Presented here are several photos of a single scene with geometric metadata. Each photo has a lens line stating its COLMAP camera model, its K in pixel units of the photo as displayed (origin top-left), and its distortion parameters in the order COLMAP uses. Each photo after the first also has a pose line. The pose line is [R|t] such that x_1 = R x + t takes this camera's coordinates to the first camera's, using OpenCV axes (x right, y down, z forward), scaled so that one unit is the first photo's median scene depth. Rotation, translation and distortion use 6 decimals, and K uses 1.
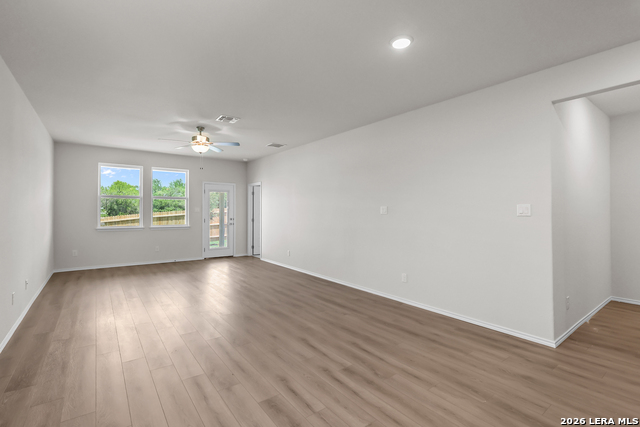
lens RADIAL K [[301.4, 0, 320.3], [0, 301.4, 204.8], [0, 0, 1]] dist [-0.000274, -0.000144]
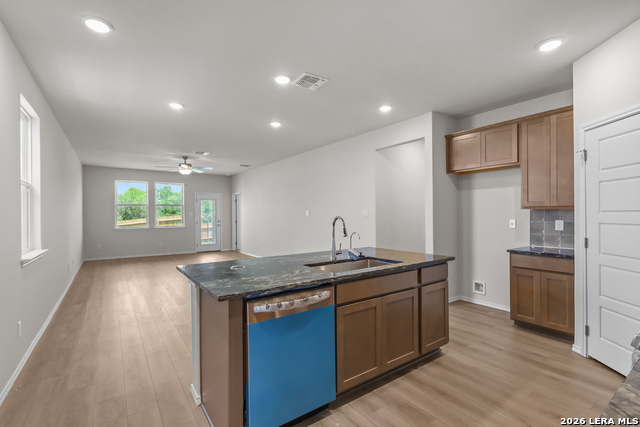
lens RADIAL K [[294.6, 0, 321.1], [0, 294.6, 211.1], [0, 0, 1]] dist [-0.002583, -0.000067]
pose [[0.999736, -0.009114, -0.021112, 0.201704], [0.009321, 0.999909, 0.009719, -0.004932], [0.021022, -0.009913, 0.999730, -0.283804]]
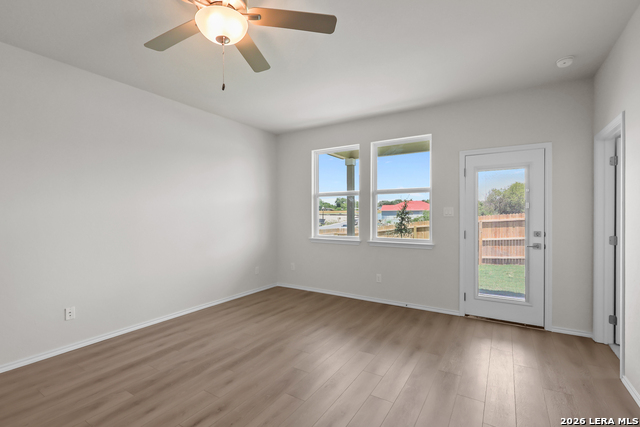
lens RADIAL K [[291.3, 0, 321.1], [0, 291.3, 216.3], [0, 0, 1]] dist [-0.001618, -0.000176]
pose [[0.373295, 0.005244, -0.927698, -0.056593], [0.022051, 0.999651, 0.014524, 0.014421], [0.927451, -0.025878, 0.373049, 0.736266]]
